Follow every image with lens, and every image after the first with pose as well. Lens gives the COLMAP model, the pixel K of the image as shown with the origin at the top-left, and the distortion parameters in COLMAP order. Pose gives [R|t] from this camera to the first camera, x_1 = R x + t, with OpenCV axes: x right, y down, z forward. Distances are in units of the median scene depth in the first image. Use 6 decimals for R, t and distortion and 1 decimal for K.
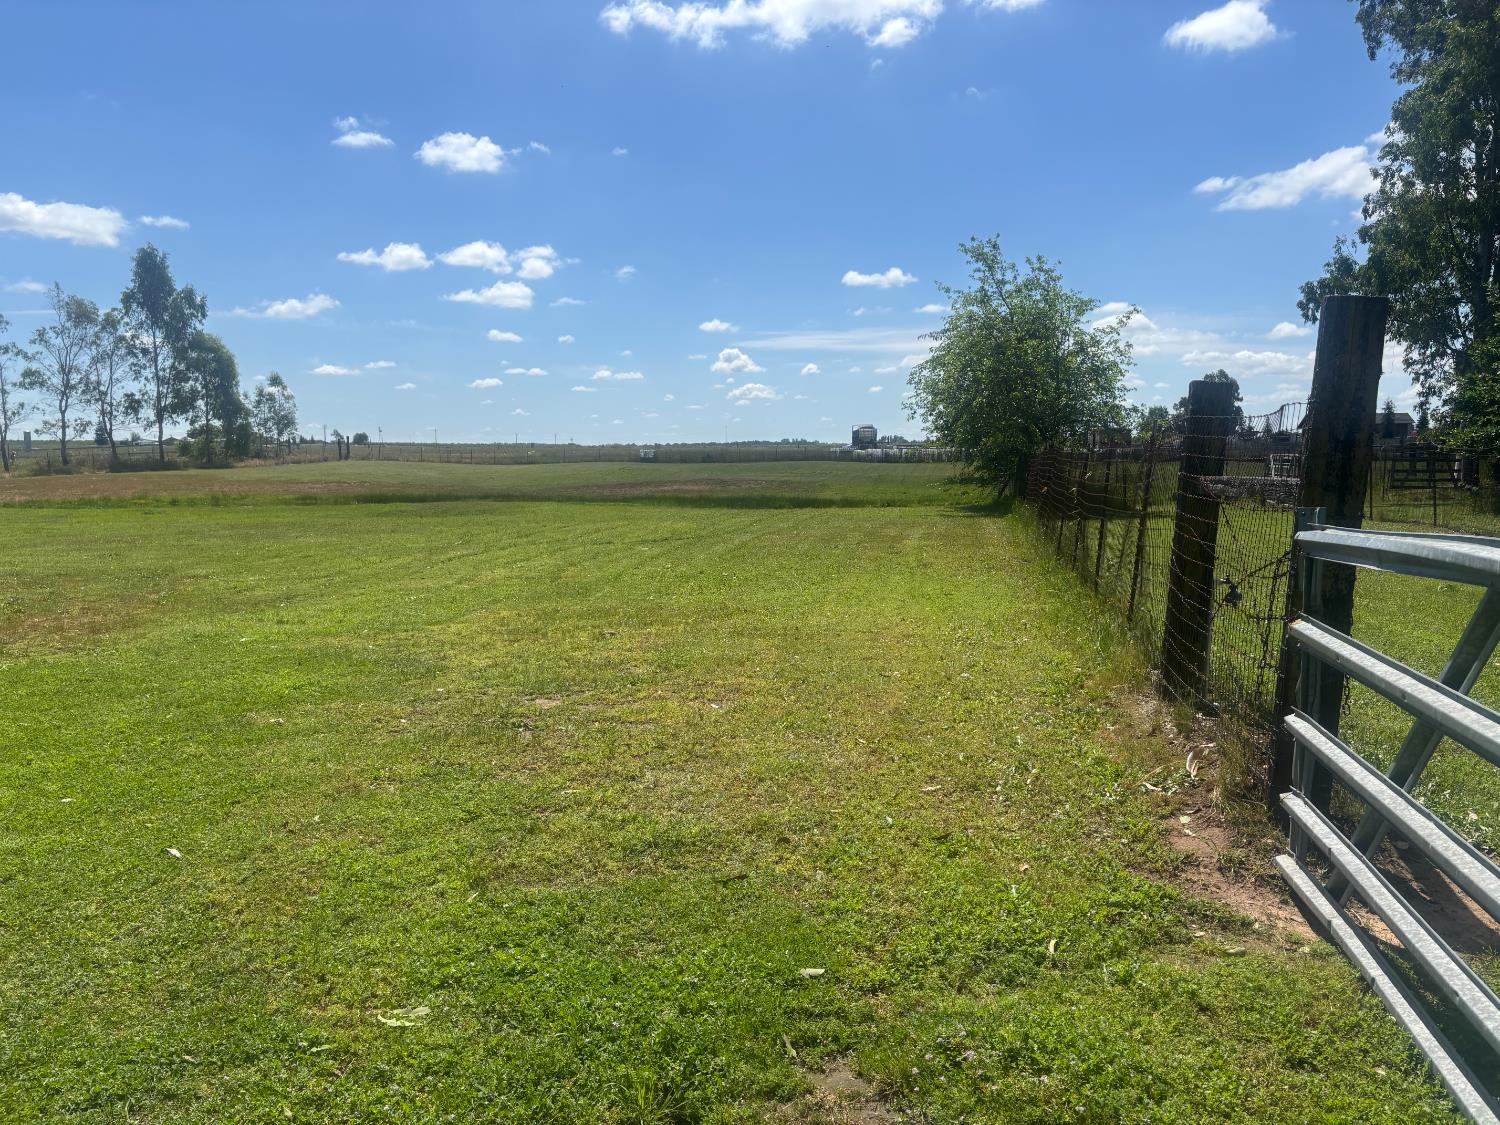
lens RADIAL K [[1118.3, 0, 740.8], [0, 1118.3, 551.0], [0, 0, 1]] dist [0.060313, -0.087704]
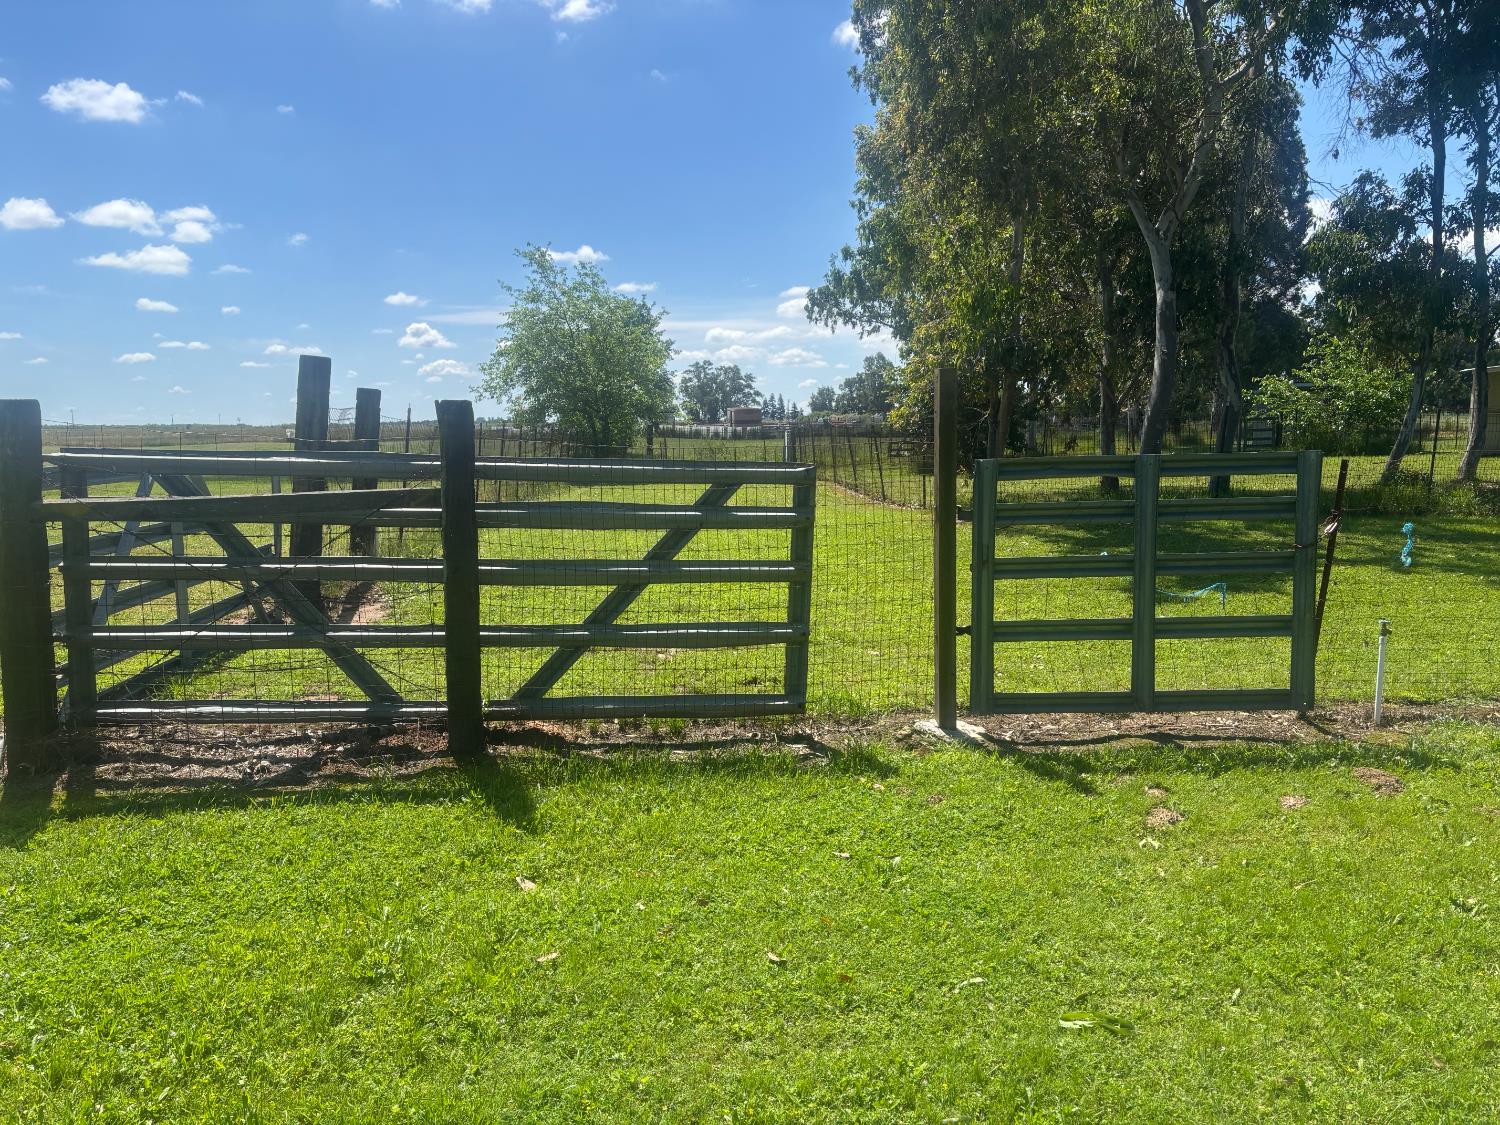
lens RADIAL K [[1125.8, 0, 771.0], [0, 1125.8, 560.5], [0, 0, 1]] dist [-0.002857, -0.003285]
pose [[0.960149, -0.042278, 0.276274, 0.029852], [0.034593, 0.998869, 0.032632, 0.004803], [-0.277341, -0.021774, 0.960525, -0.051806]]
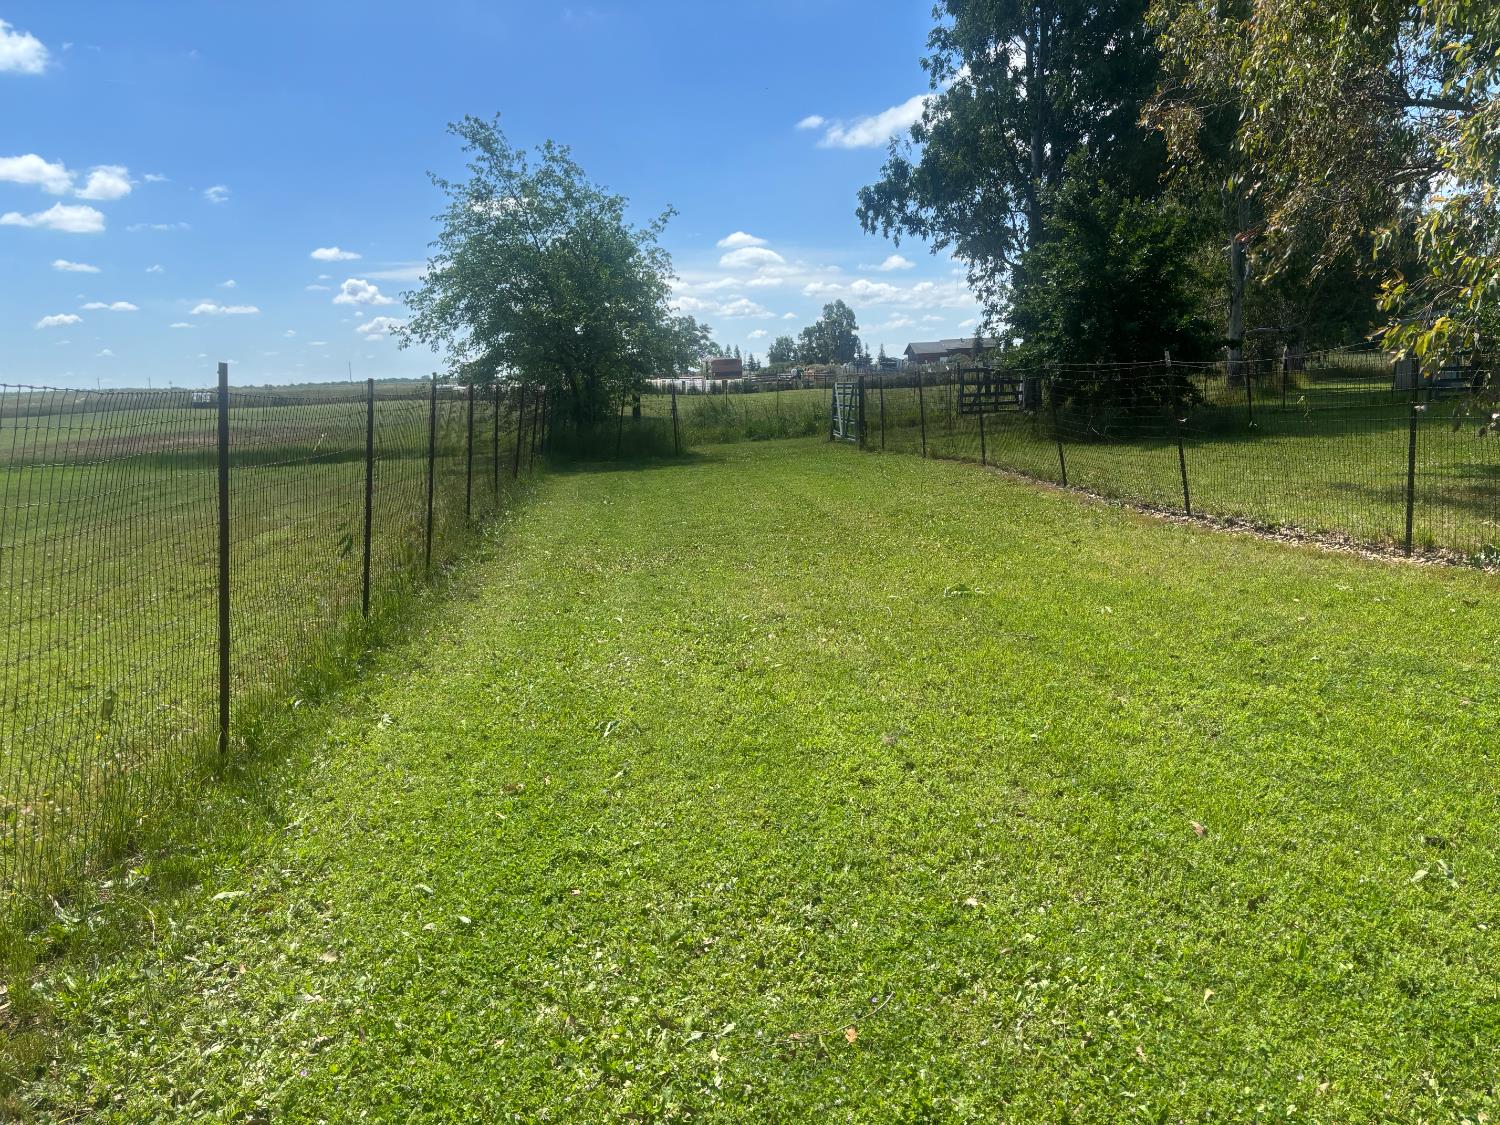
lens RADIAL K [[1115.5, 0, 754.0], [0, 1115.5, 537.6], [0, 0, 1]] dist [0.005035, 0.008163]
pose [[0.949666, -0.071799, 0.304925, 0.035938], [0.057227, 0.996763, 0.056473, -0.004355], [-0.307993, -0.036181, 0.950701, 0.048808]]
